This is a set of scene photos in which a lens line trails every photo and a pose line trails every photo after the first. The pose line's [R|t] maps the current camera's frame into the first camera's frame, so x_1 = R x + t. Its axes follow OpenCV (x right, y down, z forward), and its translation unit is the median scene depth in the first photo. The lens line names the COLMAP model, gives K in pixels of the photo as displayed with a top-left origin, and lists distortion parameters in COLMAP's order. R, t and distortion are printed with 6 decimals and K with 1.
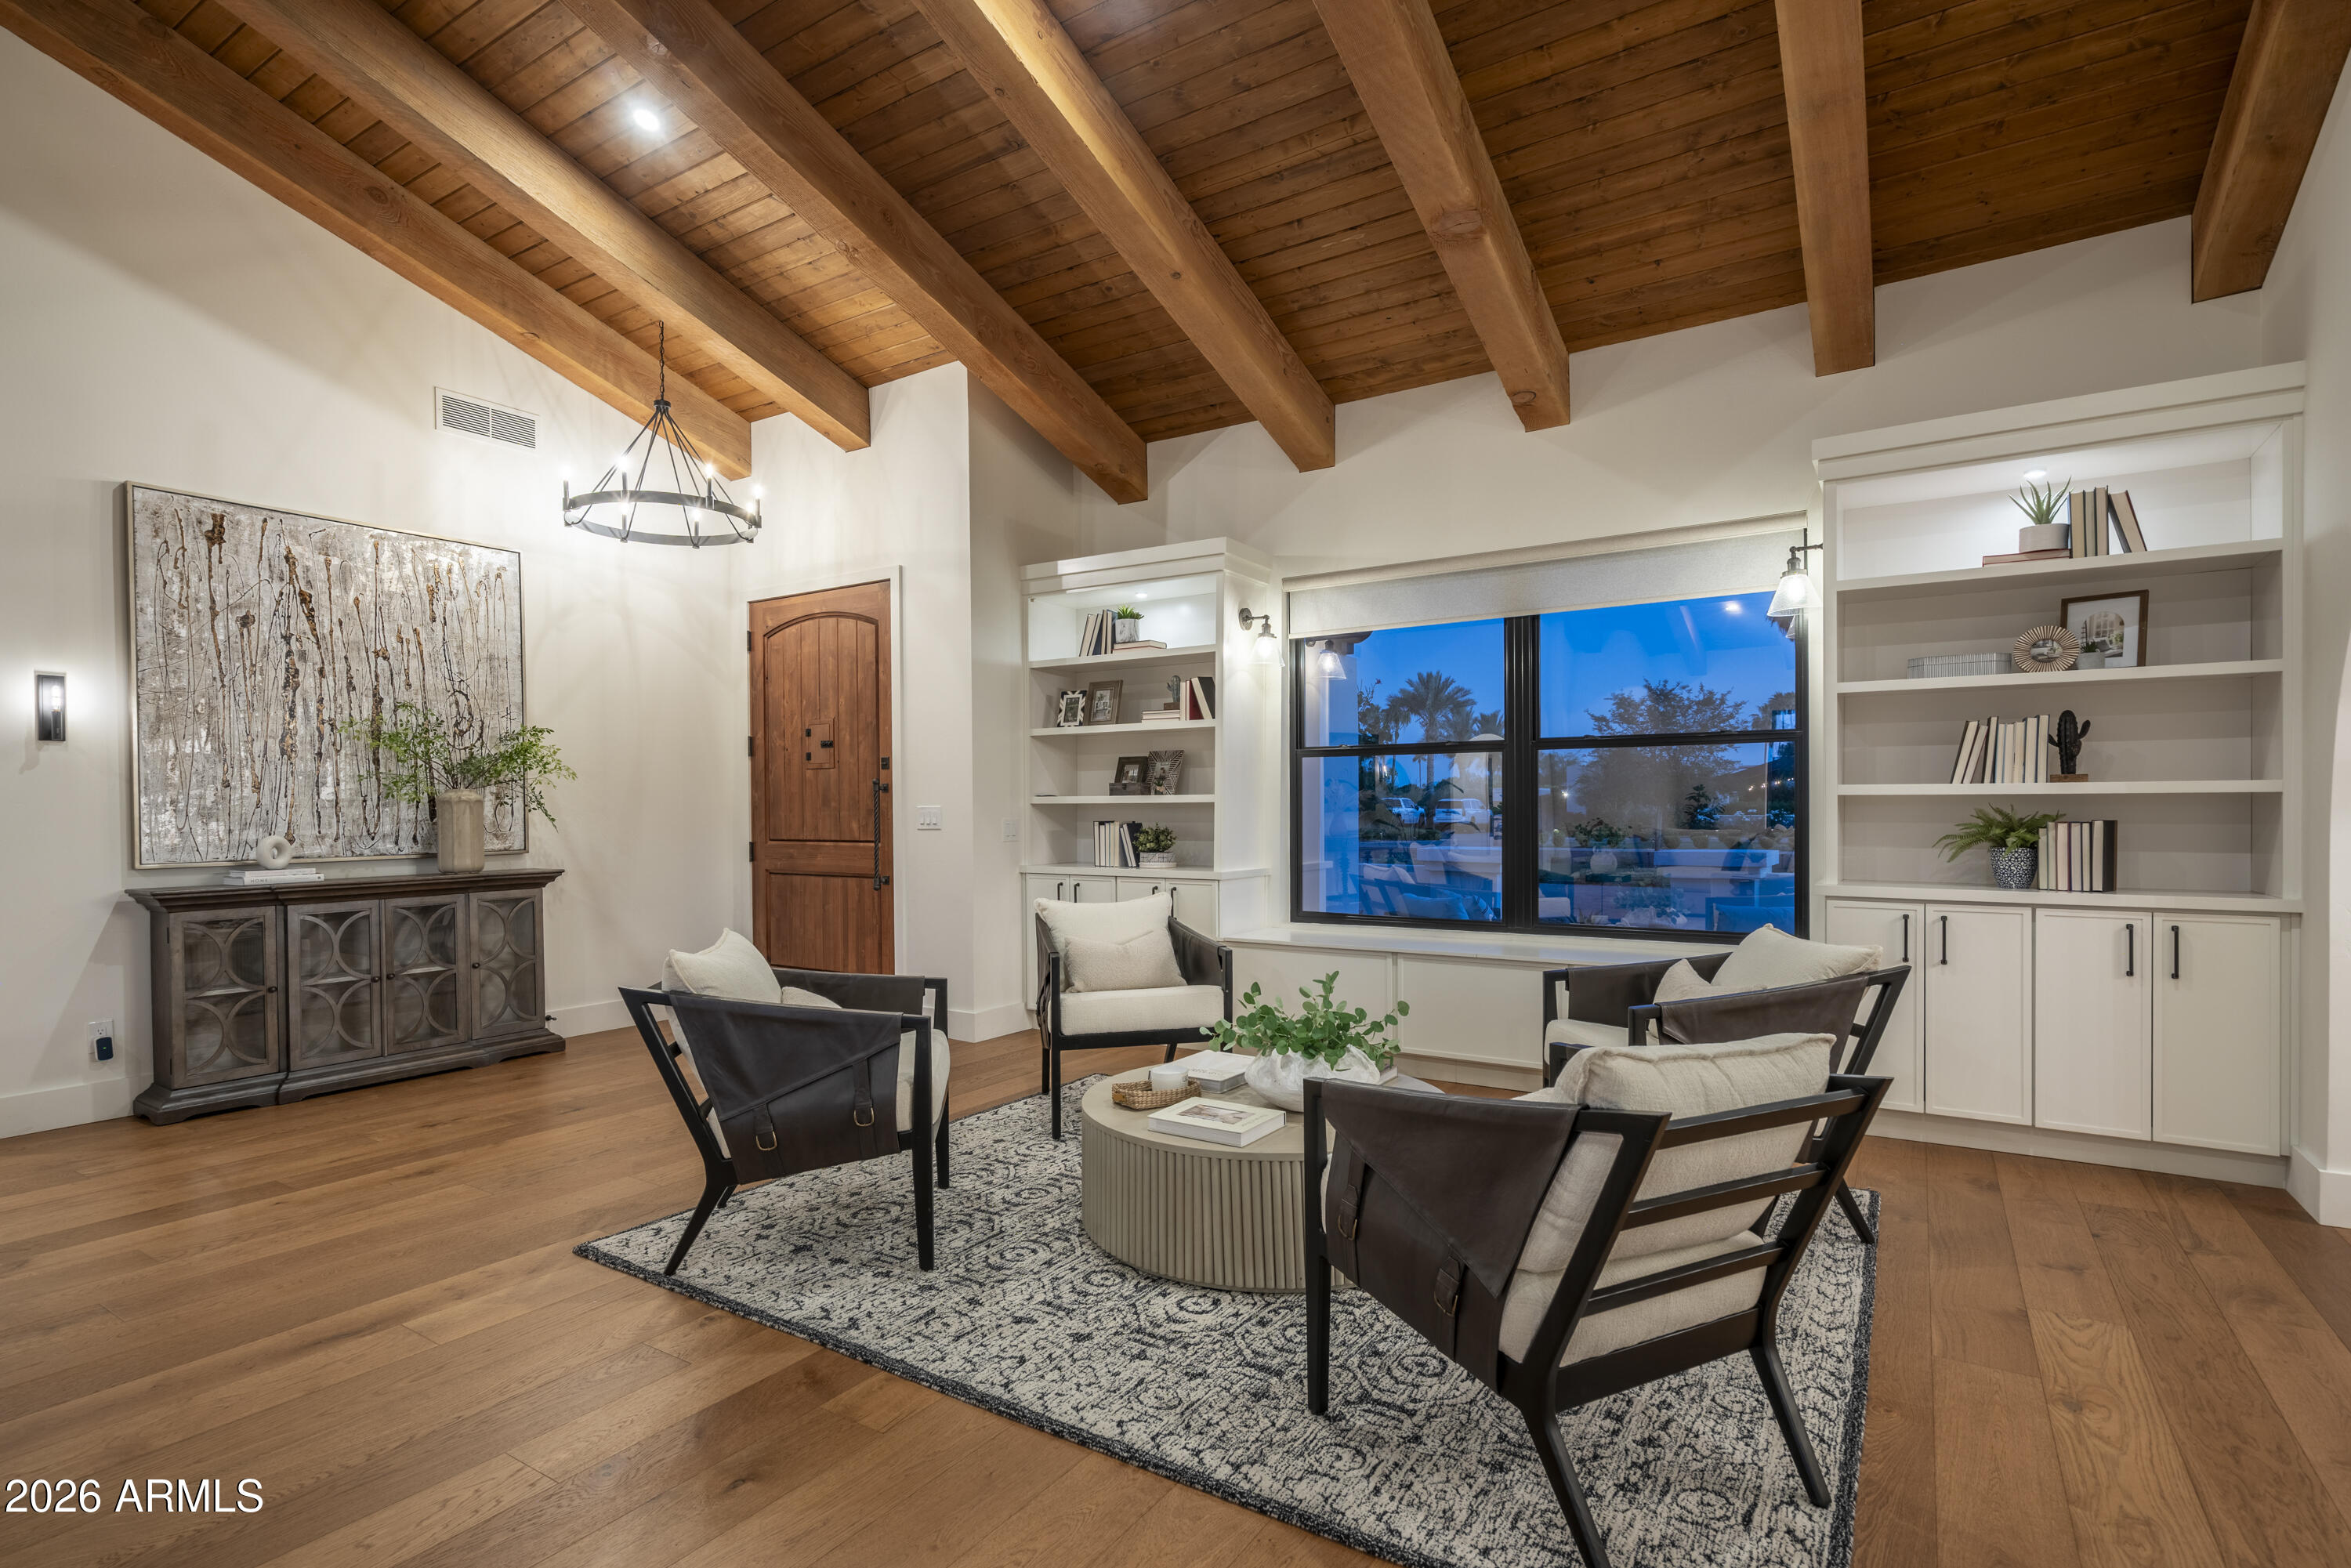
lens RADIAL K [[1128.7, 0, 1171.3], [0, 1128.7, 828.3], [0, 0, 1]] dist [-0.002254, 0.002634]
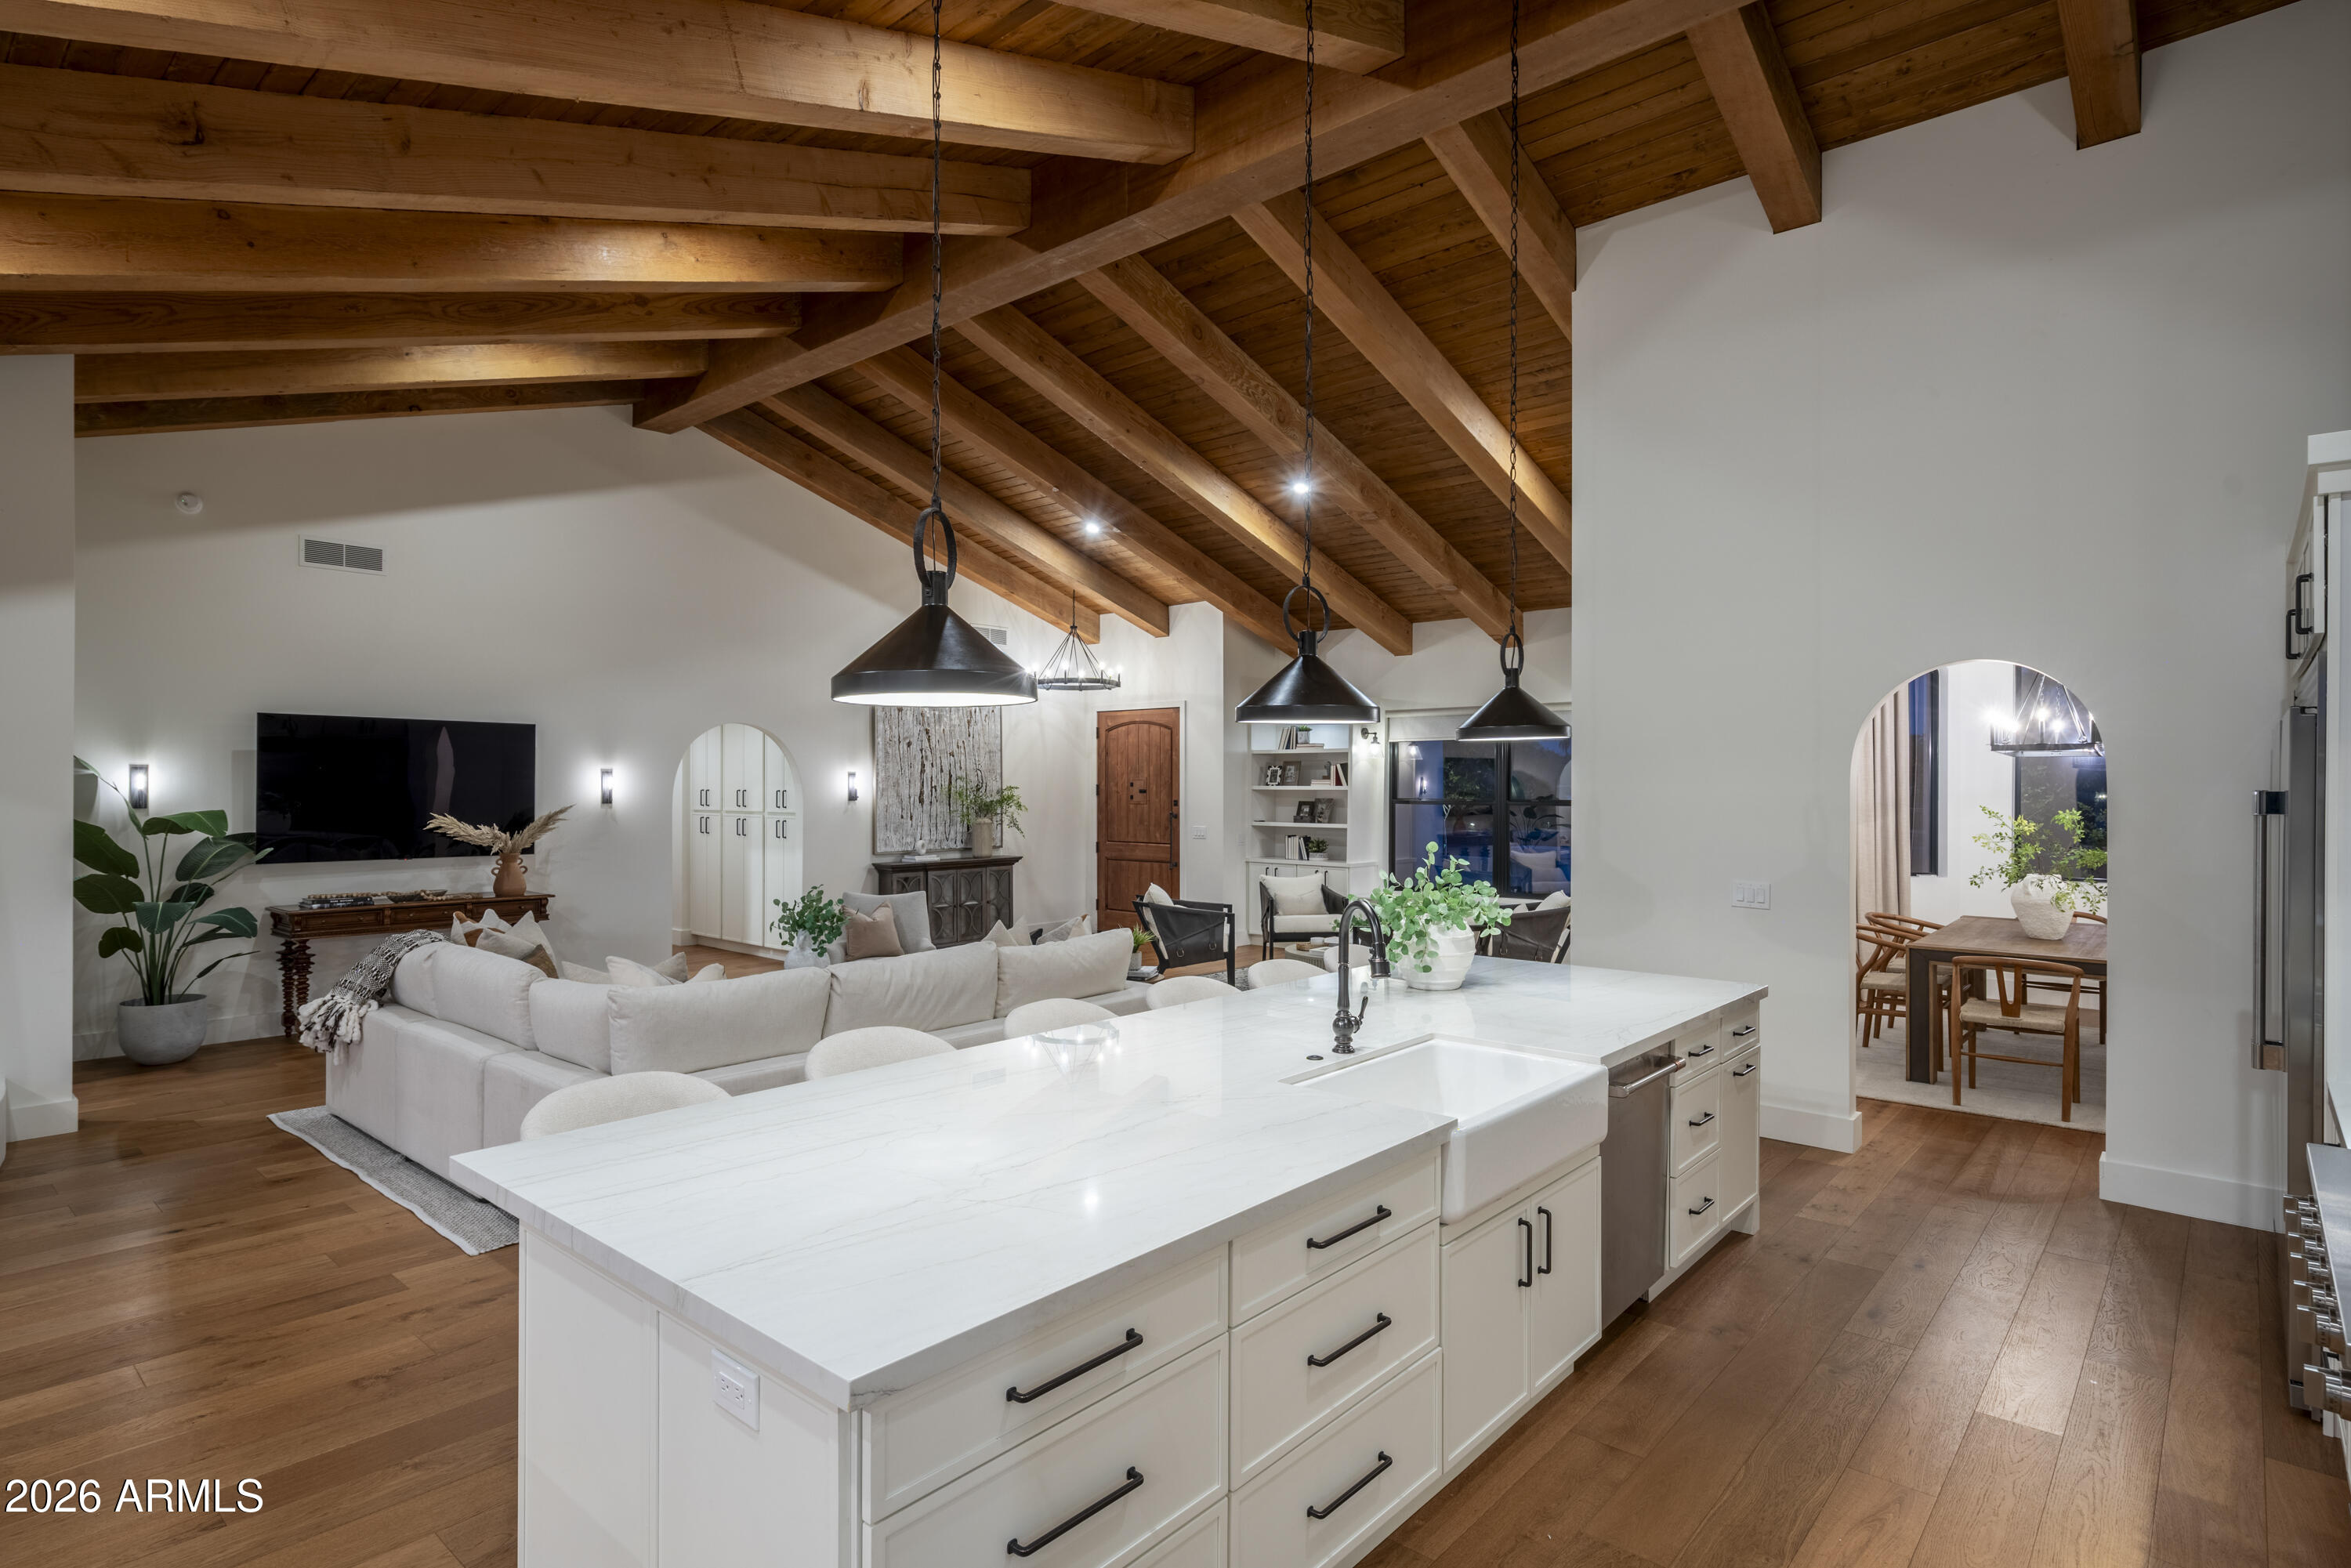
lens RADIAL K [[1249.9, 0, 1166.3], [0, 1249.9, 787.2], [0, 0, 1]] dist [0.005344, 0.001281]
pose [[0.989058, 0.009124, -0.147244, 0.049276], [-0.011083, 0.999861, -0.012493, -0.067605], [0.147109, 0.013988, 0.989021, -1.280433]]
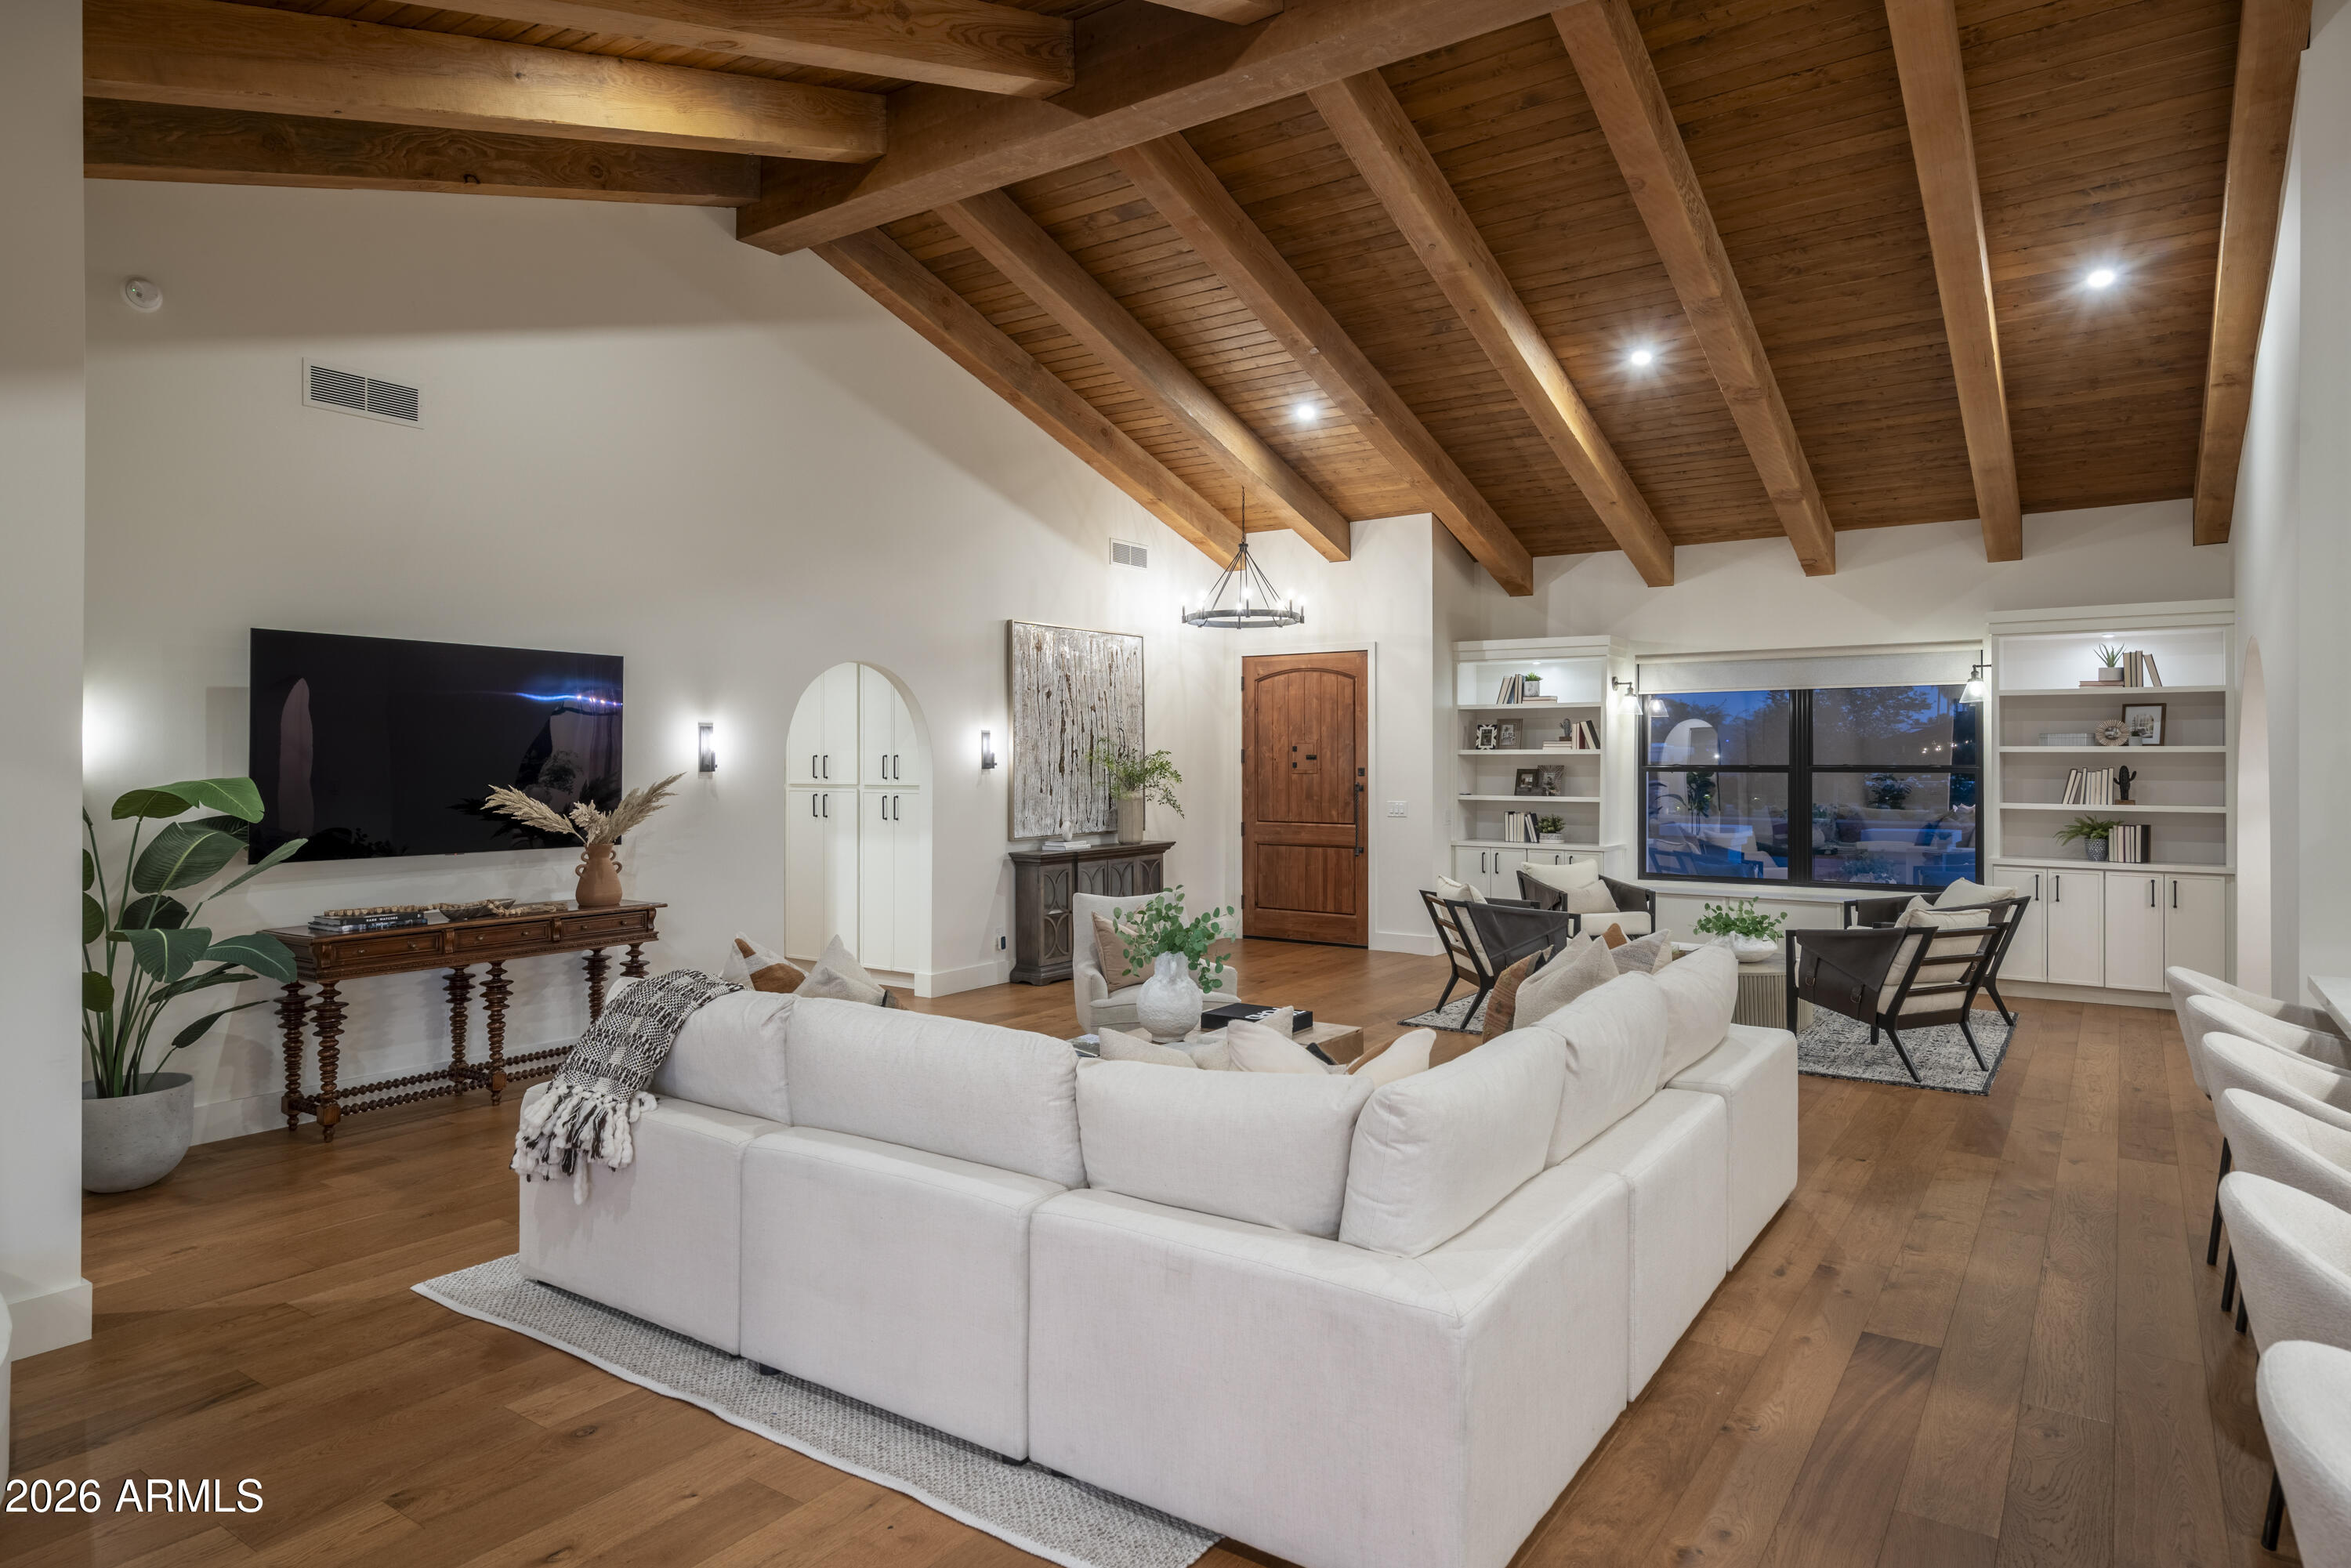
lens RADIAL K [[1384.0, 0, 1169.6], [0, 1384.0, 761.7], [0, 0, 1]] dist [0.008864, -0.000310]
pose [[0.999772, 0.006685, -0.020259, -0.551489], [-0.006988, 0.999864, -0.014932, -0.049123], [0.020157, 0.015070, 0.999683, -0.993761]]
